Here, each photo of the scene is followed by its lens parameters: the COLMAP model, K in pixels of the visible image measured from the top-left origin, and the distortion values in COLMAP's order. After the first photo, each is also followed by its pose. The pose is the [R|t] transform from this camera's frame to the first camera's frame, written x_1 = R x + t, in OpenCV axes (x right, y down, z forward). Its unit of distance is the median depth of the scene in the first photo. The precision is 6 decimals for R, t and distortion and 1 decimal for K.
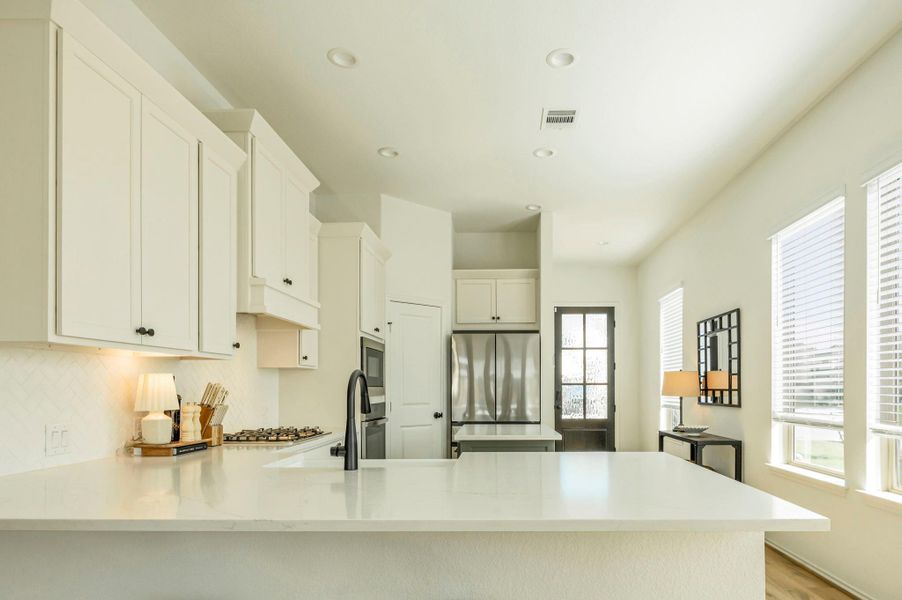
lens RADIAL K [[549.6, 0, 499.5], [0, 549.6, 389.0], [0, 0, 1]] dist [0.002299, 0.000825]
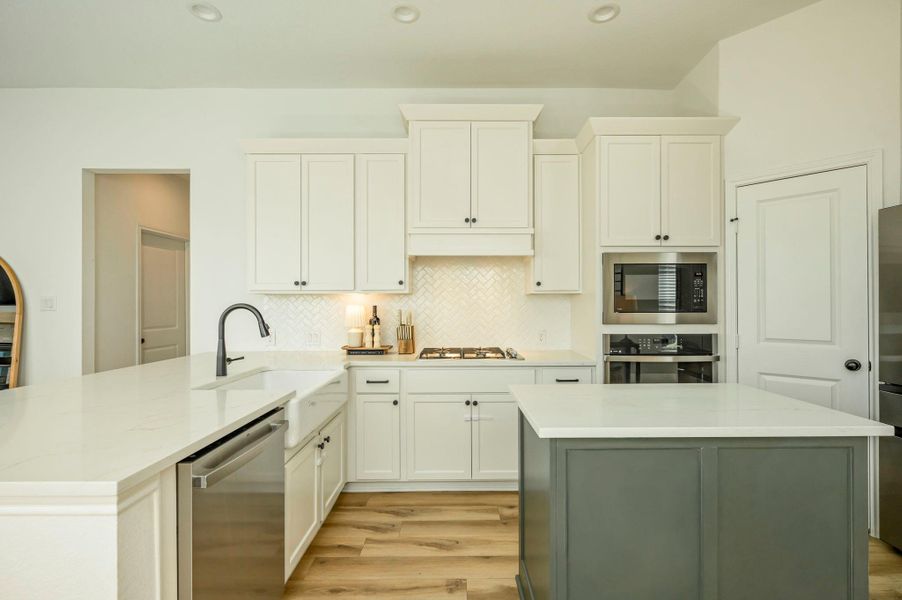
lens RADIAL K [[430.5, 0, 451.0], [0, 430.5, 300.0], [0, 0, 1]] dist [0.002626, 0.000342]
pose [[0.010122, -0.010745, -0.999891, 0.326183], [0.000572, 0.999942, -0.010740, -0.013232], [0.999949, -0.000464, 0.010127, 0.617396]]
